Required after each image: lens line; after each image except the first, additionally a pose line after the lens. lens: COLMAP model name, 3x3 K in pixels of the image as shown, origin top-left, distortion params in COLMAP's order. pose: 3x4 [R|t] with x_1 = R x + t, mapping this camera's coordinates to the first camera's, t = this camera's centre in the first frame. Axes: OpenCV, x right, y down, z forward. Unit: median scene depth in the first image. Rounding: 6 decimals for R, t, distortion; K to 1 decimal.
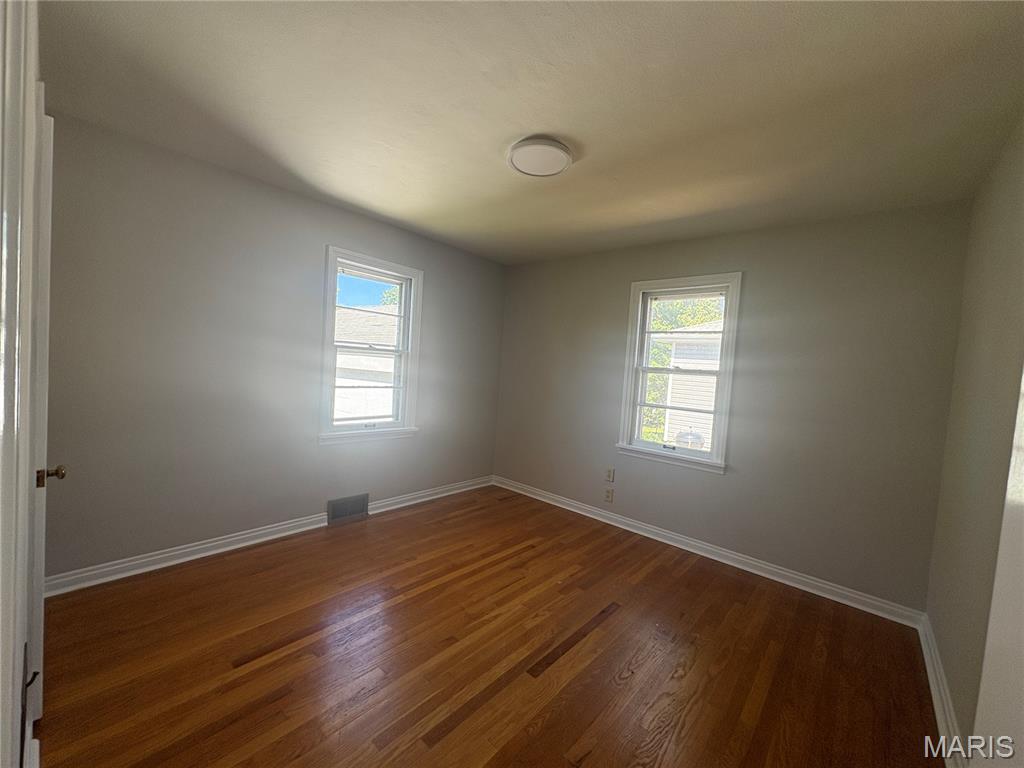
lens RADIAL K [[411.0, 0, 512.0], [0, 411.0, 384.0], [0, 0, 1]] dist [-0.000508, -0.000096]
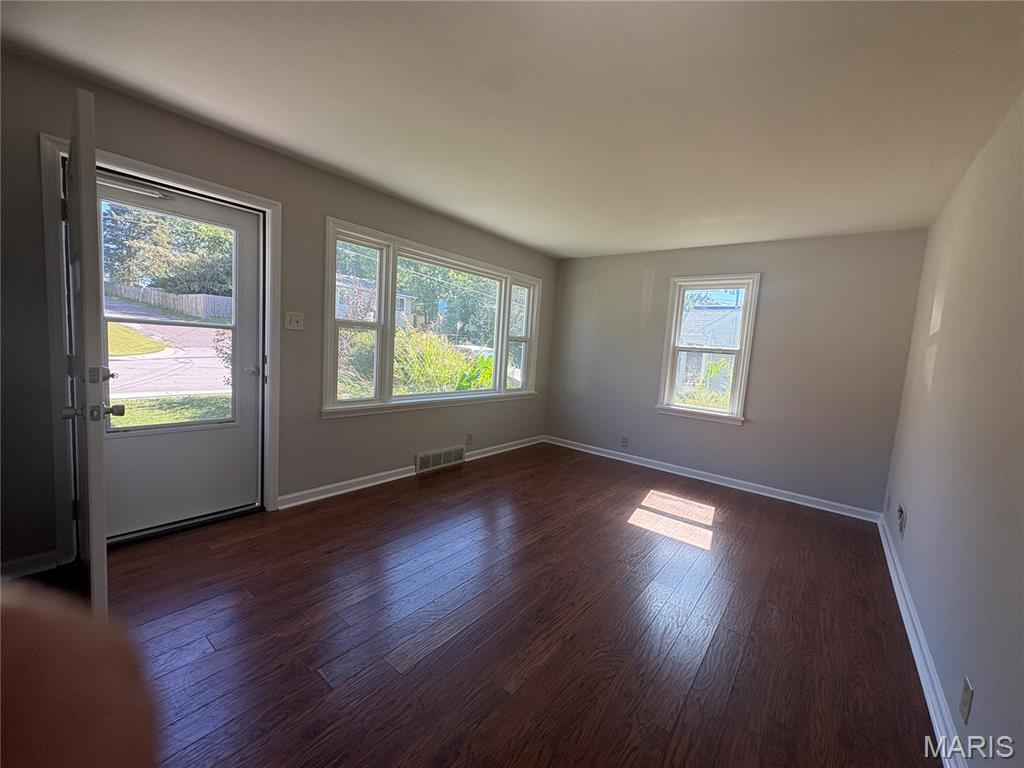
lens RADIAL K [[408.4, 0, 512.0], [0, 408.4, 384.0], [0, 0, 1]] dist [0.000789, 0.000052]
pose [[0.999660, -0.009778, 0.024185, -0.259991], [0.008156, 0.997768, 0.066283, -0.008529], [-0.024779, -0.066063, 0.997508, -0.291600]]
